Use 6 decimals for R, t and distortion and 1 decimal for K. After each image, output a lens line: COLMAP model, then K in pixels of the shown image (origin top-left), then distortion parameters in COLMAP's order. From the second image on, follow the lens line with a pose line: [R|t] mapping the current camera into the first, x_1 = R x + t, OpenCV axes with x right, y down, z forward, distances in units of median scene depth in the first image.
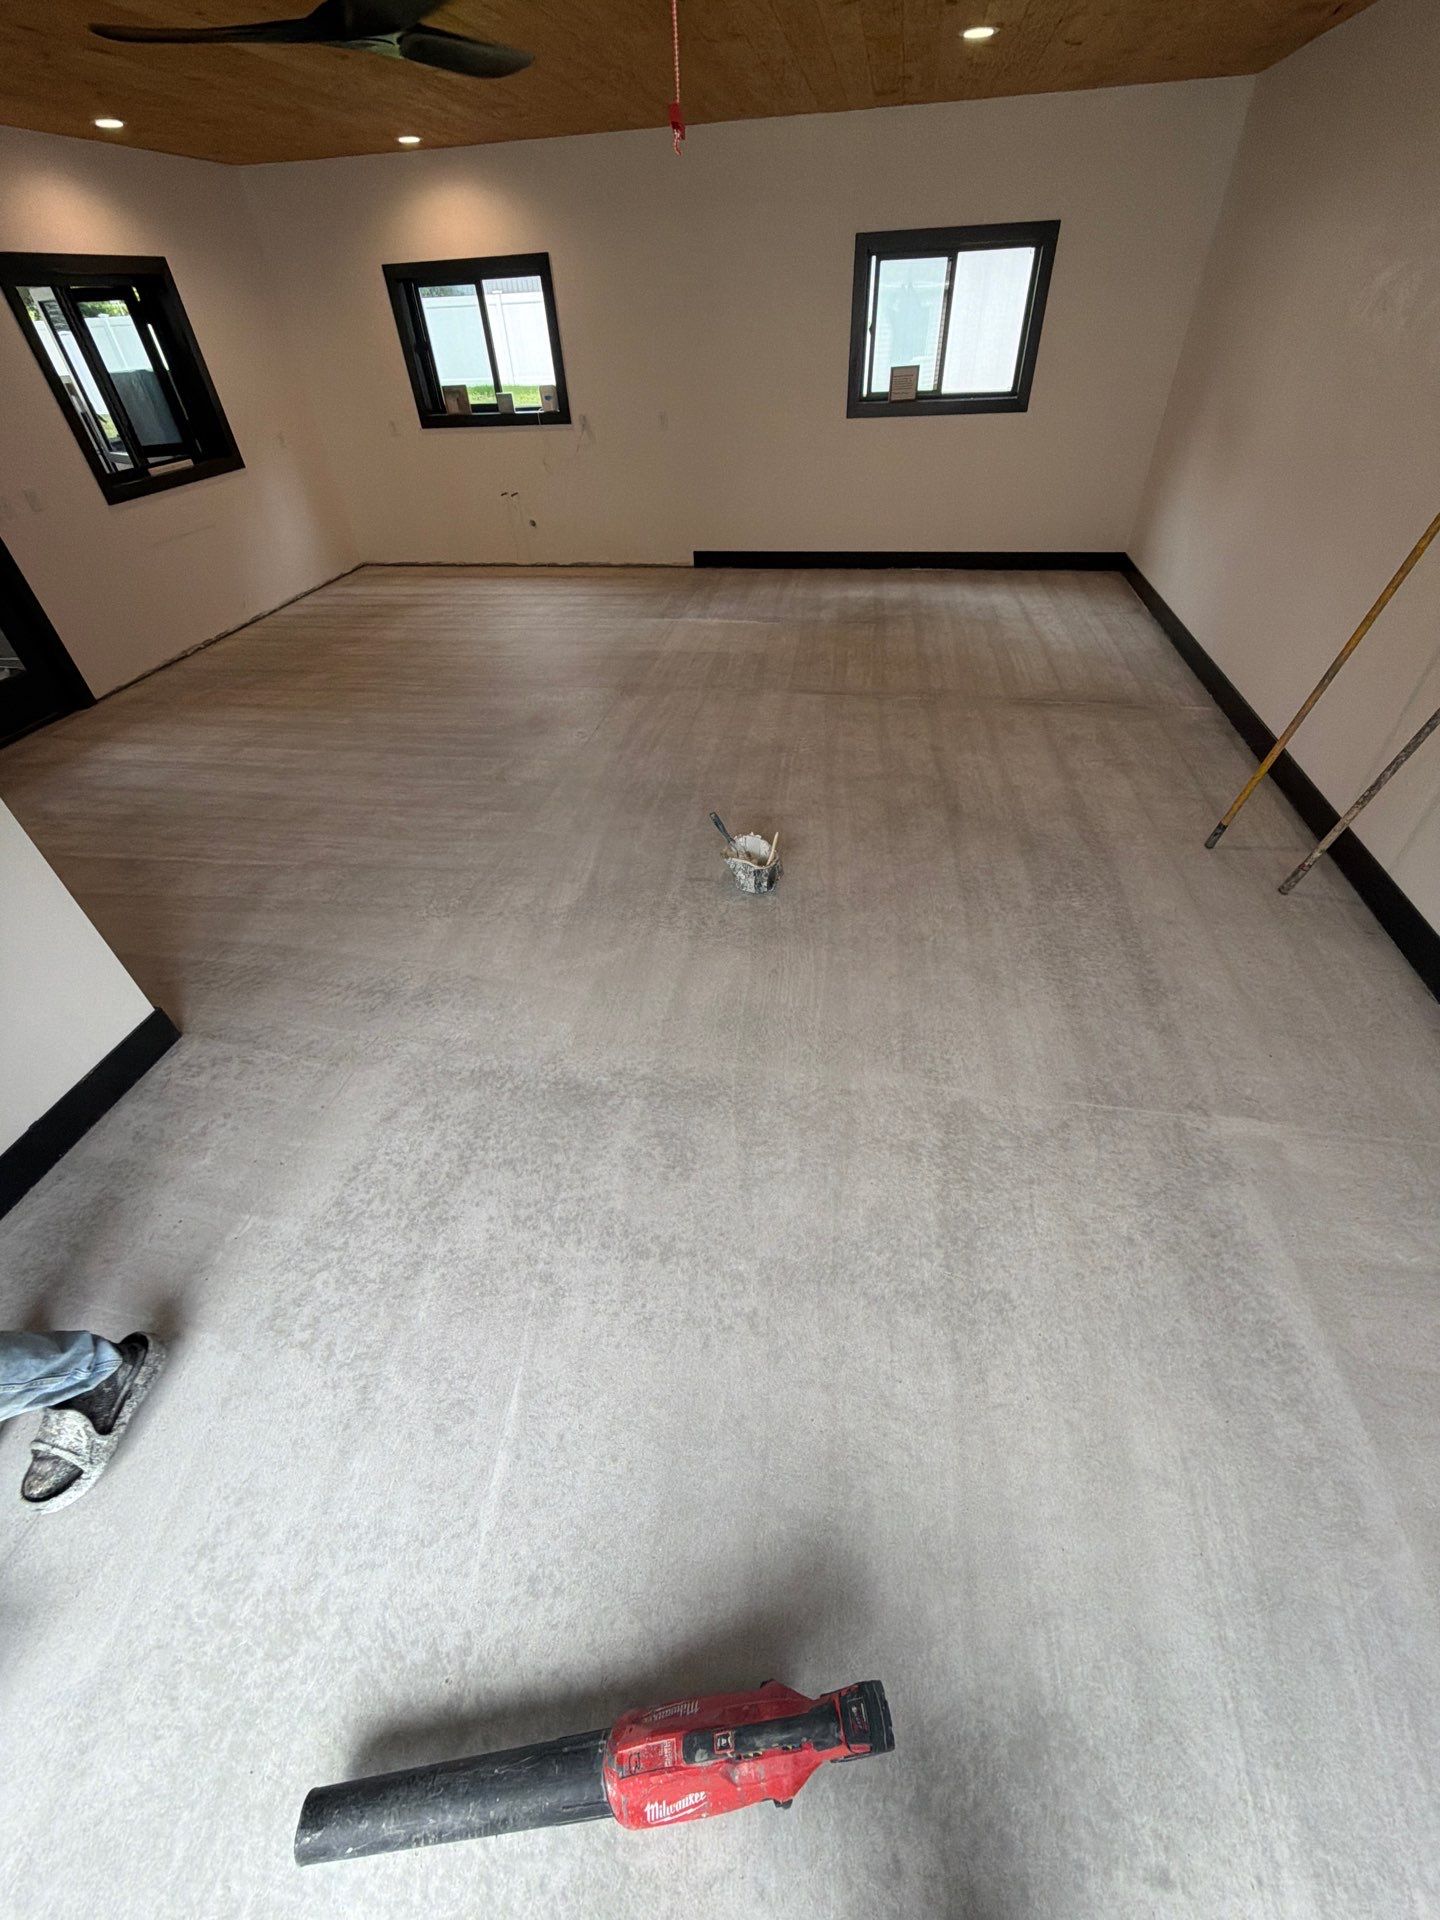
lens RADIAL K [[765.9, 0, 718.6], [0, 765.9, 956.8], [0, 0, 1]] dist [-0.000951, 0.000300]
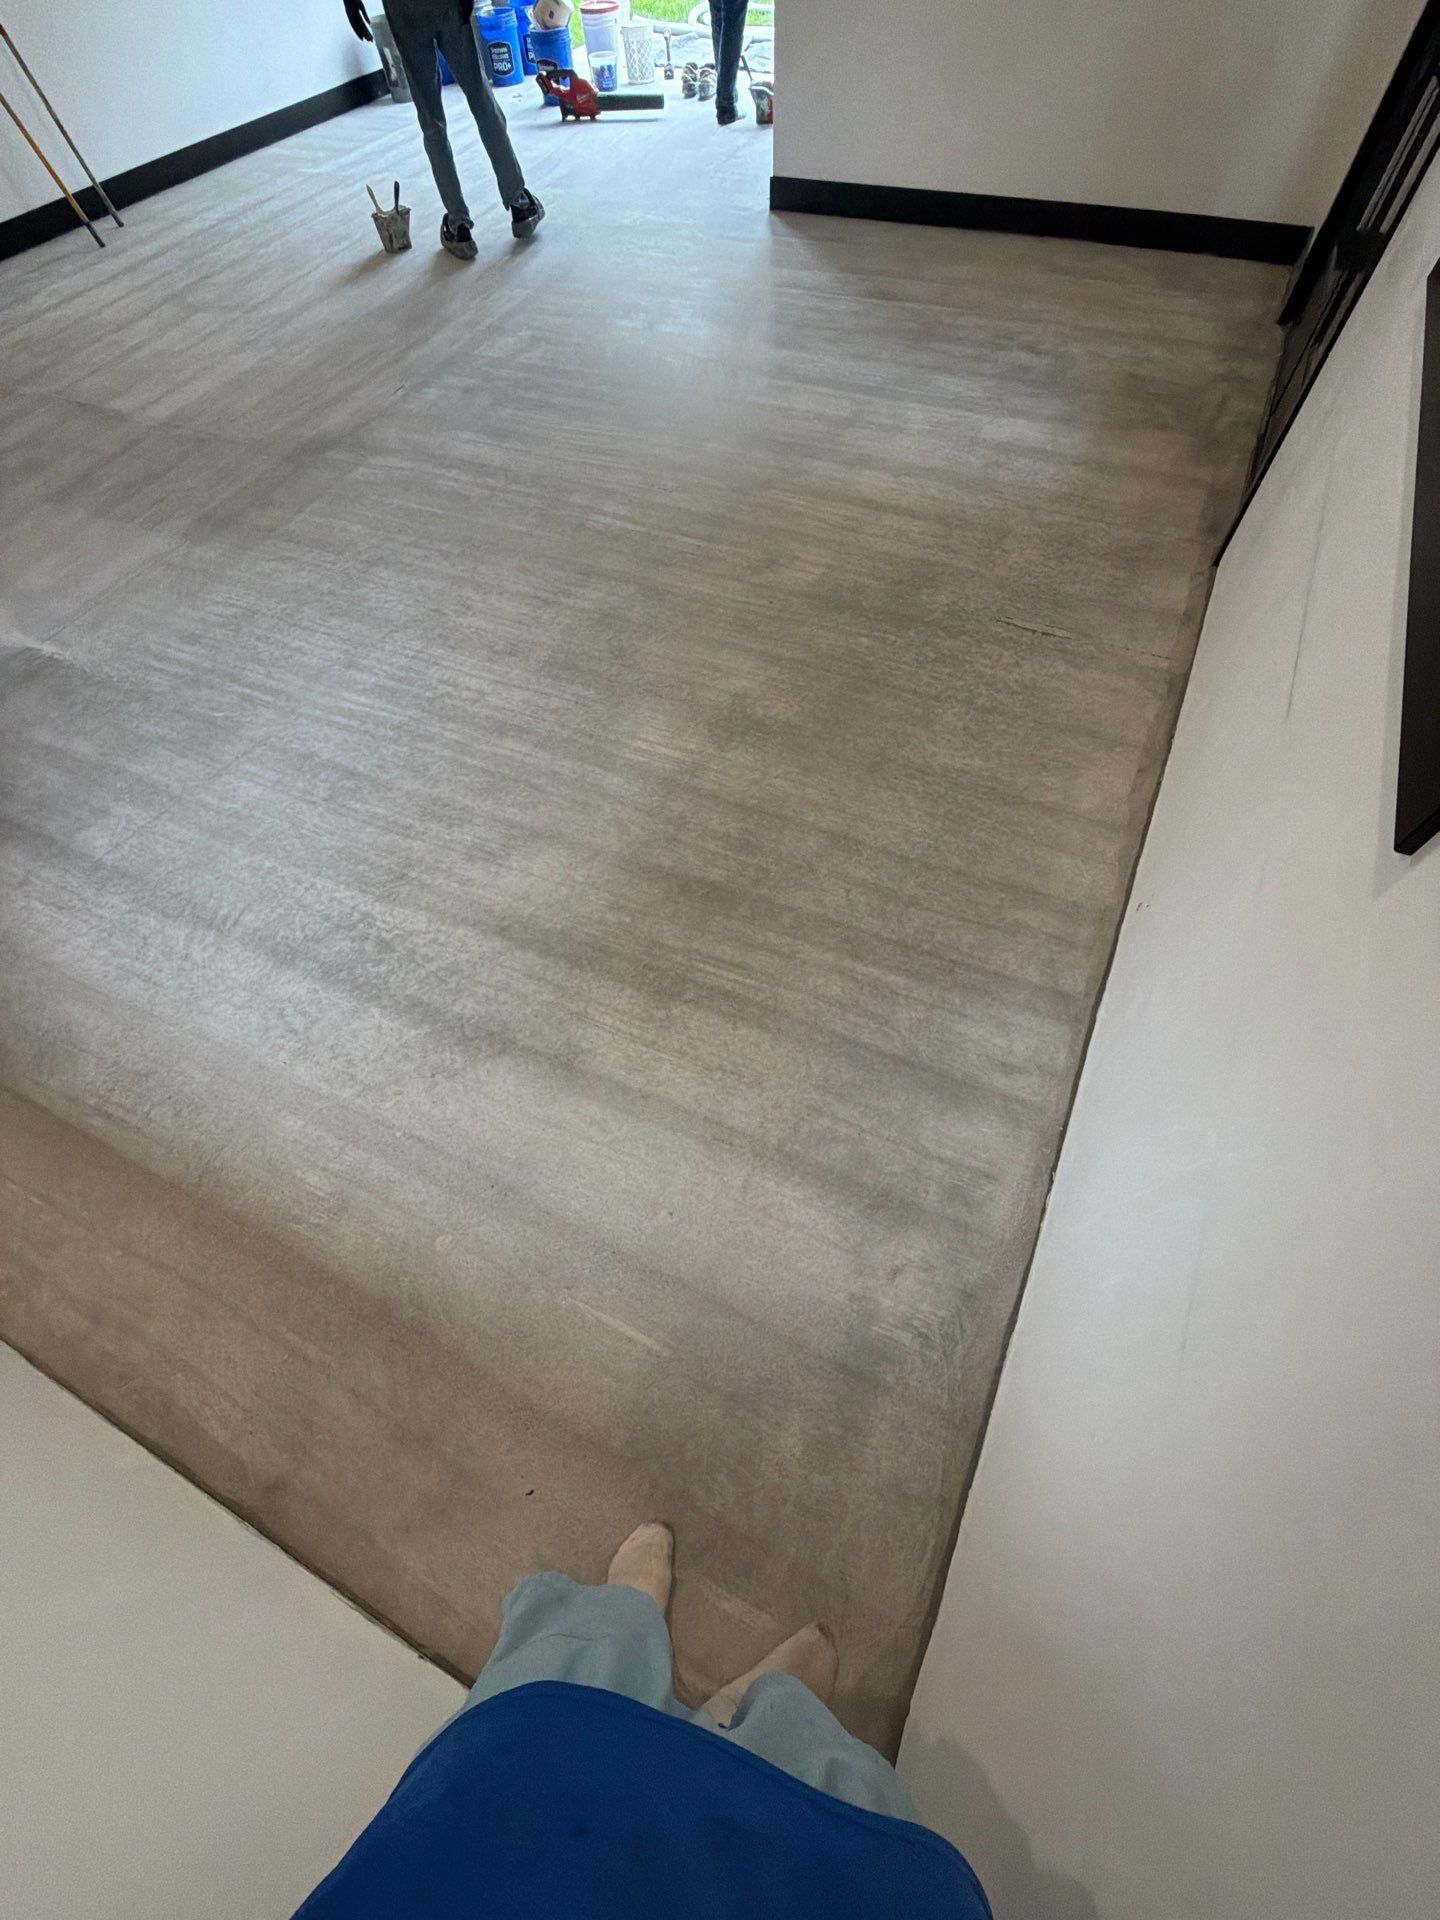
lens RADIAL K [[765.9, 0, 718.6], [0, 765.9, 956.8], [0, 0, 1]] dist [-0.000951, 0.000300]
pose [[-0.959767, -0.183803, 0.212283, -0.606885], [0.239690, -0.142446, 0.960342, -0.859163], [-0.146275, 0.972587, 0.180771, 1.119156]]
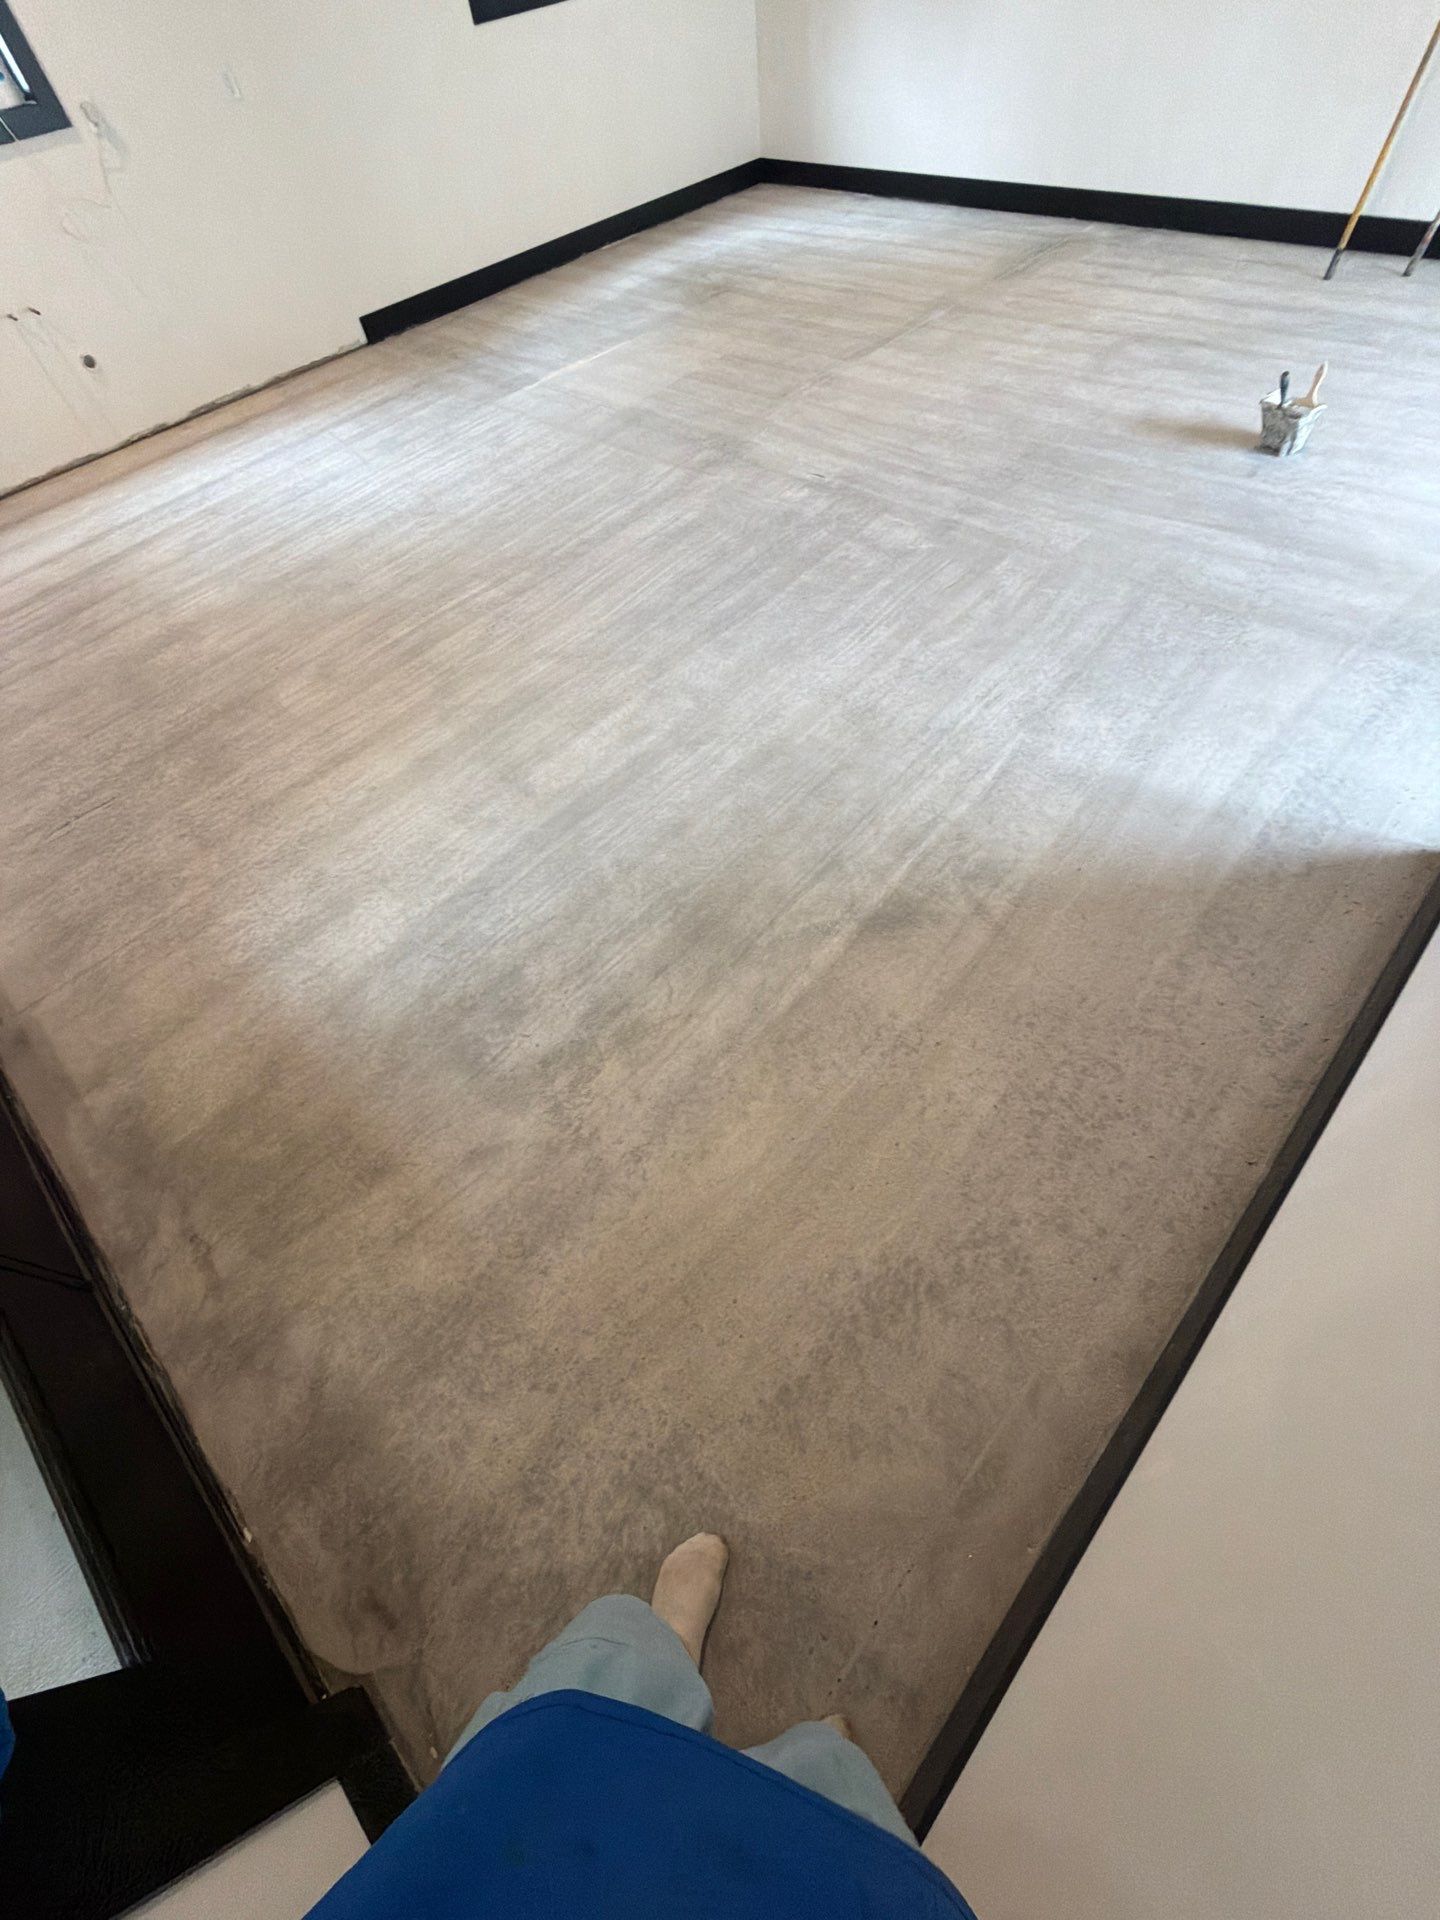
lens RADIAL K [[765.9, 0, 718.6], [0, 765.9, 956.8], [0, 0, 1]] dist [-0.000951, 0.000300]
pose [[0.542586, -0.701155, 0.462583, -0.715140], [0.599467, 0.708974, 0.371476, -0.245728], [-0.588421, 0.075746, 0.804999, 0.404266]]
